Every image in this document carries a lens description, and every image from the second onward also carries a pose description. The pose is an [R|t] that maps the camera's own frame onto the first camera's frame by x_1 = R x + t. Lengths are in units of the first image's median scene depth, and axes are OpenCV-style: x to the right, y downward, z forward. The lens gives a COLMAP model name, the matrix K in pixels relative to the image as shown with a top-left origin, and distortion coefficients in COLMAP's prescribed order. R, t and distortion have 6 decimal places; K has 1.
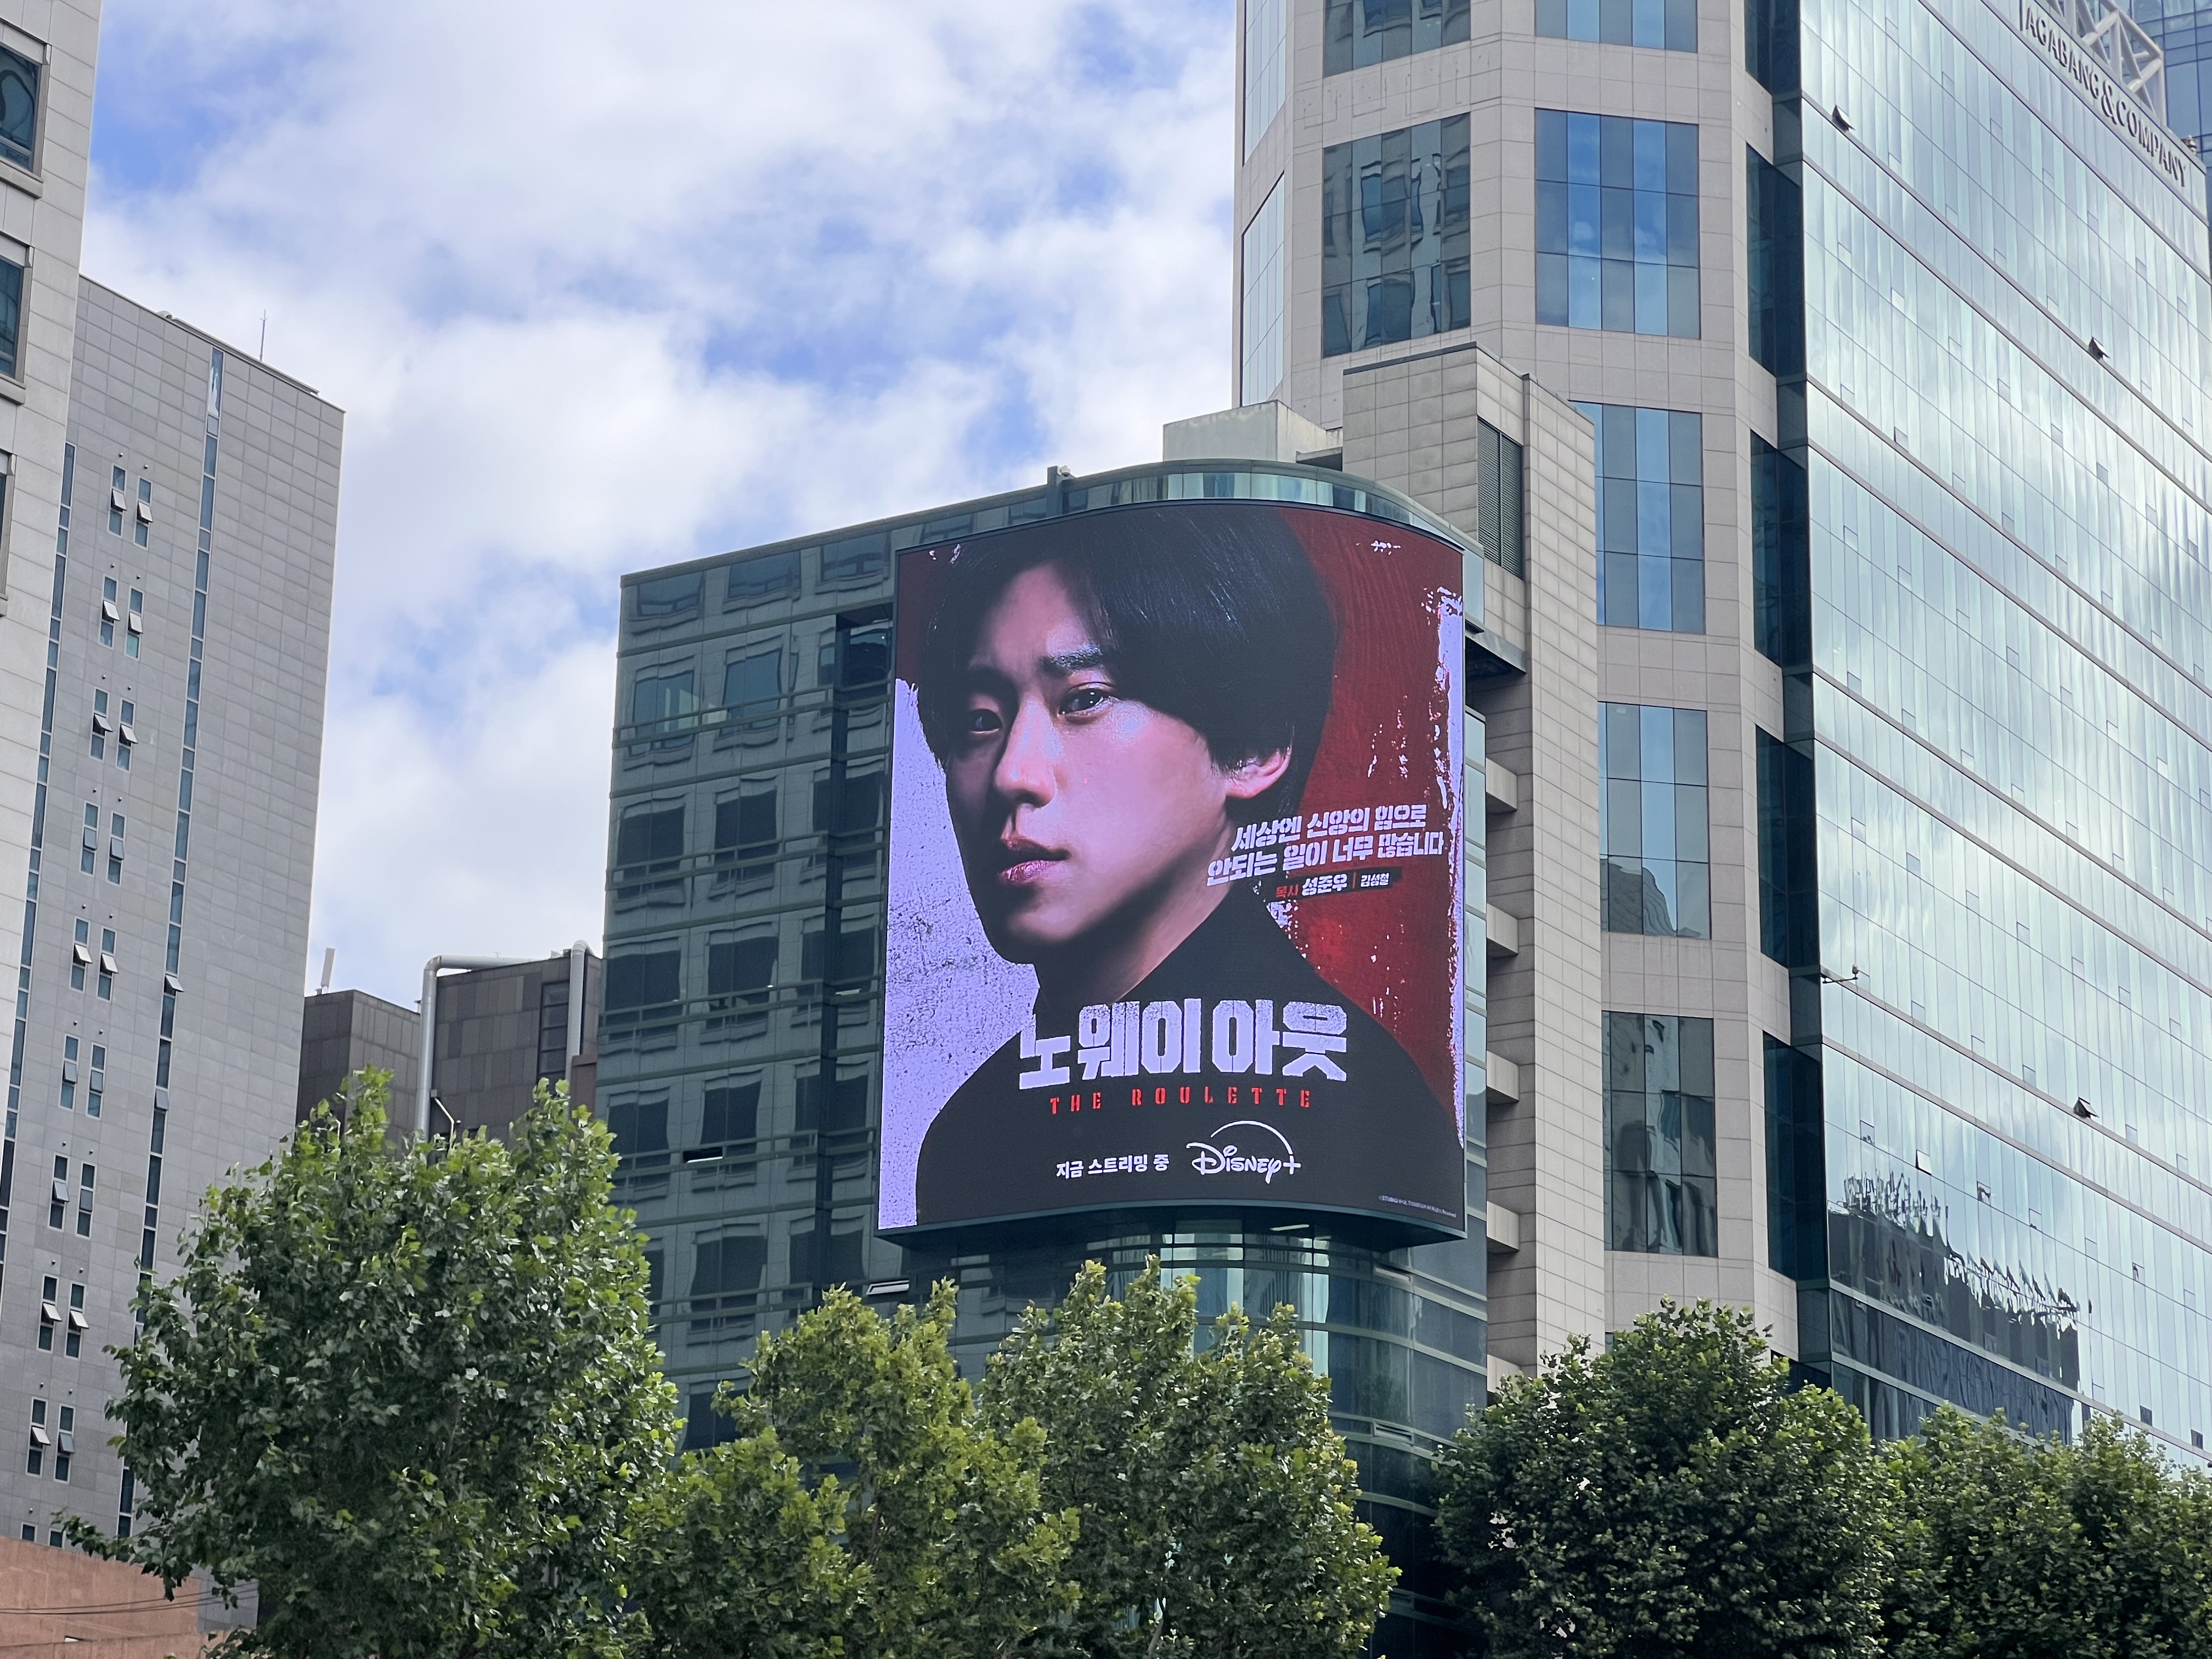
lens RADIAL K [[4971.3, 0, 1106.0], [0, 4971.3, 829.5], [0, 0, 1]] dist [0.333144, 0.074050]
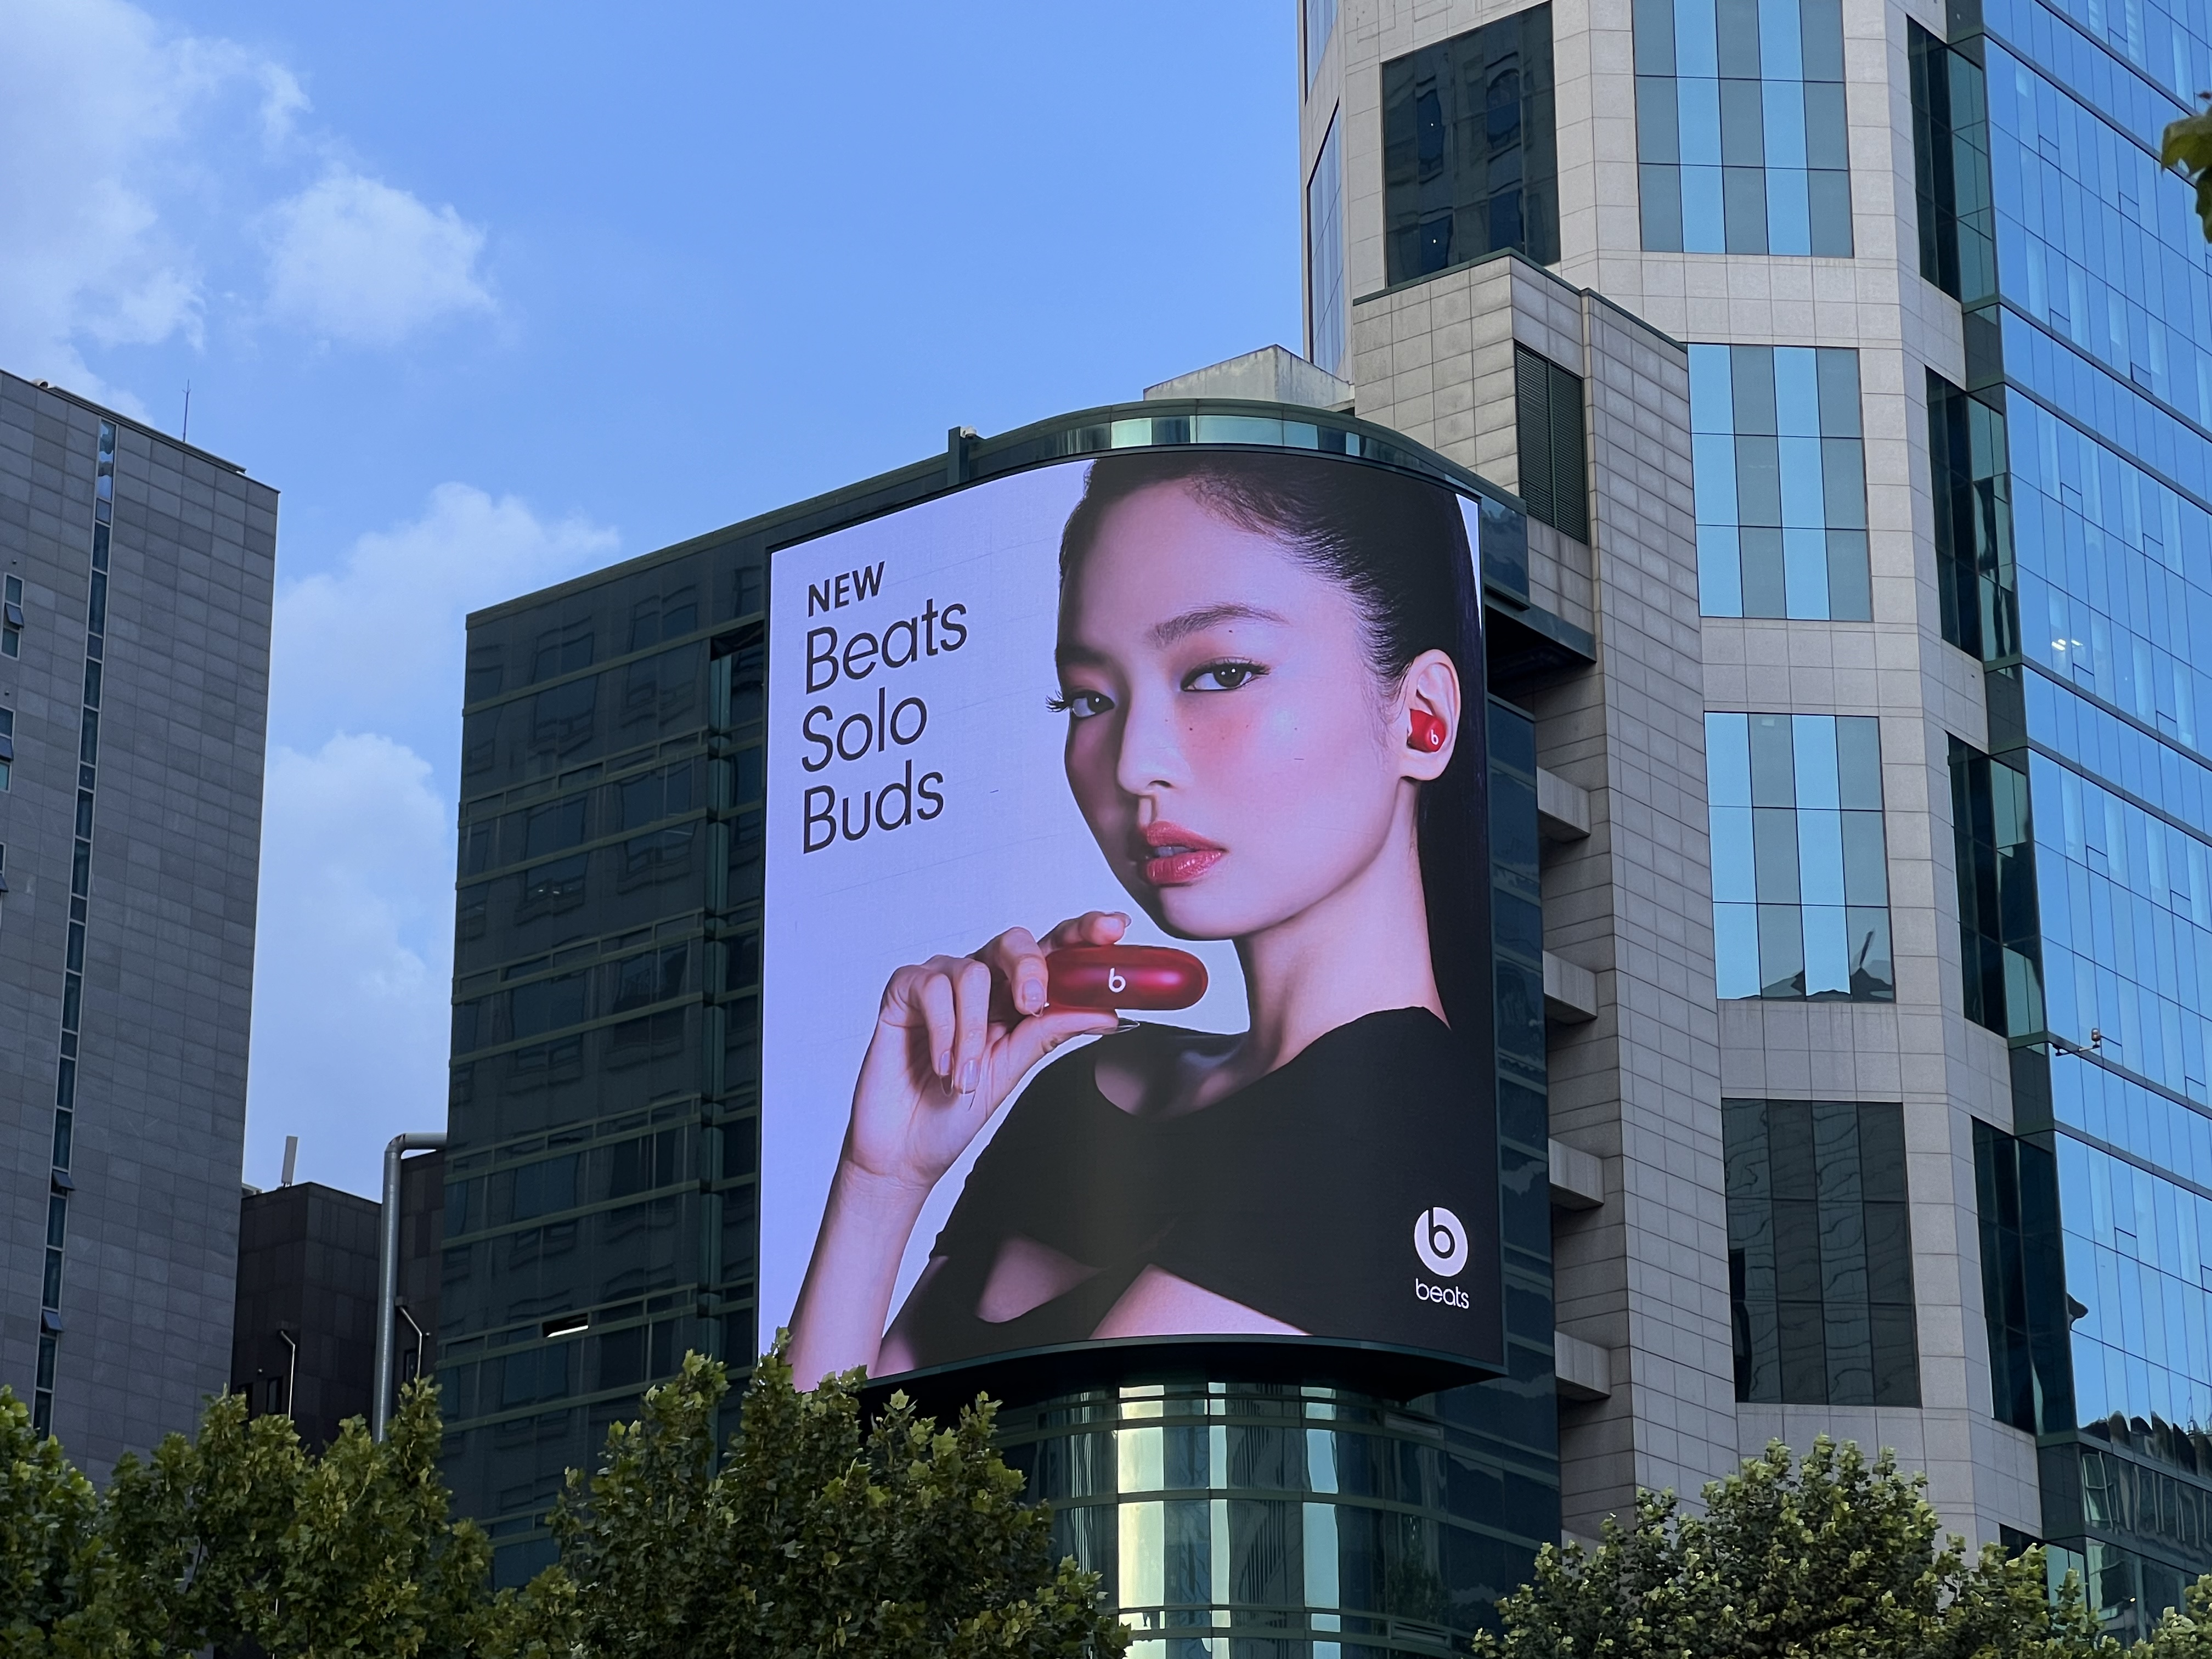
lens RADIAL K [[5454.5, 0, 1106.0], [0, 5454.5, 829.5], [0, 0, 1]] dist [0.406393, -0.139659]
pose [[0.994097, -0.059108, -0.090976, 0.070224], [0.054717, 0.997248, -0.050026, 0.028158], [0.093683, 0.044753, 0.994596, 0.113938]]
